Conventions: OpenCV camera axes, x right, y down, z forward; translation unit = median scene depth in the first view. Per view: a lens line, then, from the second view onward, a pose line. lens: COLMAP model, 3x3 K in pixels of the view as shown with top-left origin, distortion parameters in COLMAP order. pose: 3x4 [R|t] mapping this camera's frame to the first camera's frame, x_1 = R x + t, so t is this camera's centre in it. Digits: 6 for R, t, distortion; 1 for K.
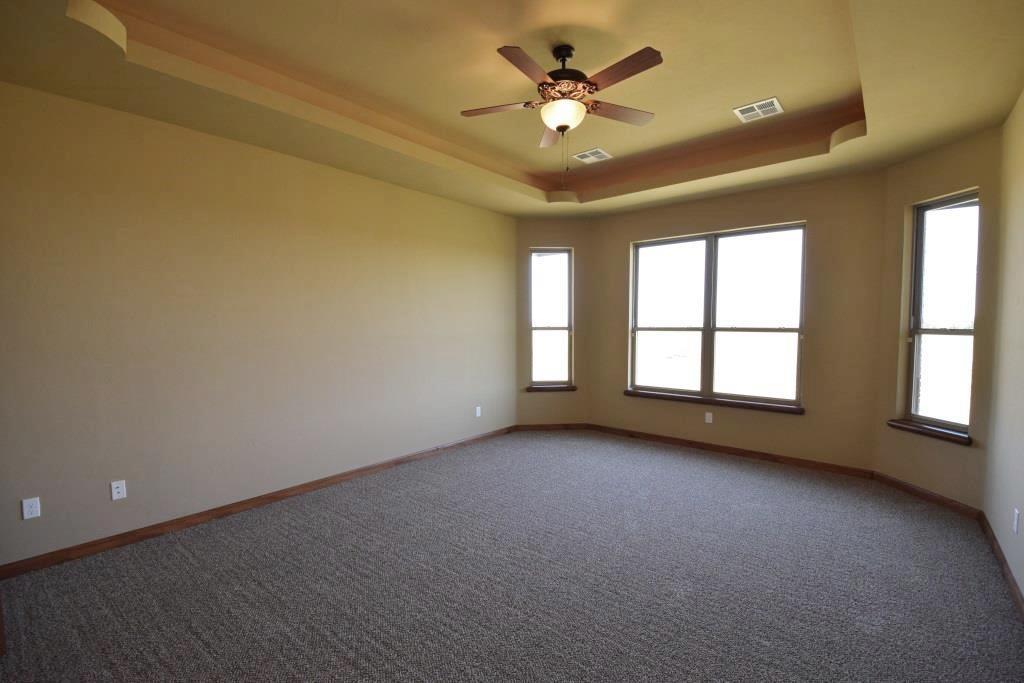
lens RADIAL K [[447.6, 0, 511.9], [0, 447.6, 348.6], [0, 0, 1]] dist [0.017624, -0.023732]
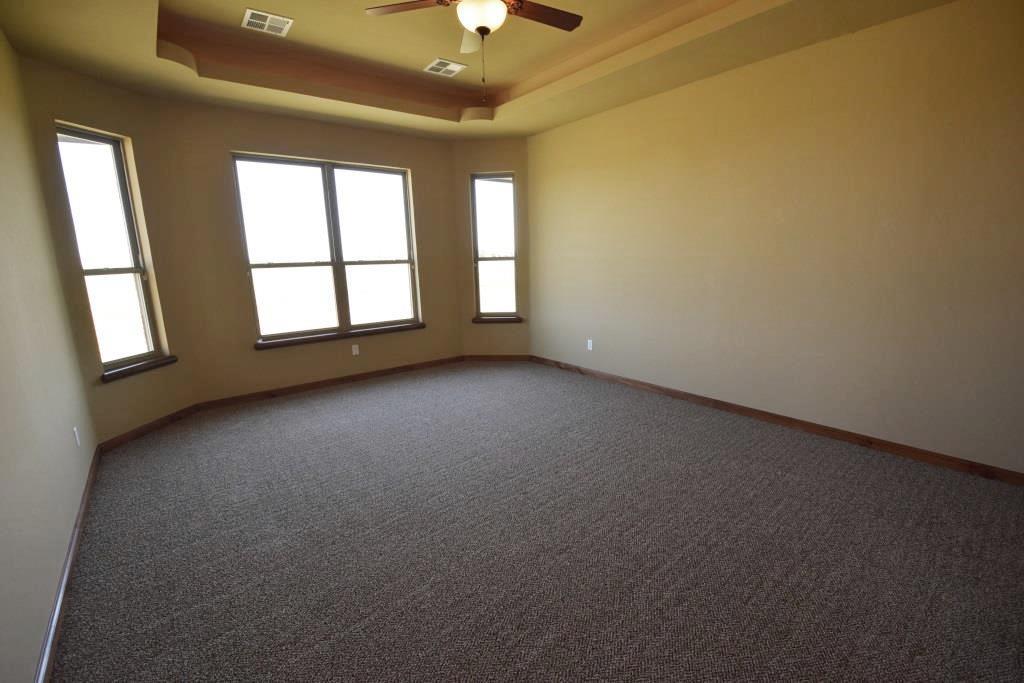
lens RADIAL K [[447.6, 0, 511.9], [0, 447.6, 348.6], [0, 0, 1]] dist [0.017624, -0.023732]
pose [[0.196558, -0.208377, 0.958094, -0.484242], [0.077570, 0.977398, 0.196662, -0.024594], [-0.977419, 0.035664, 0.208279, 0.433305]]
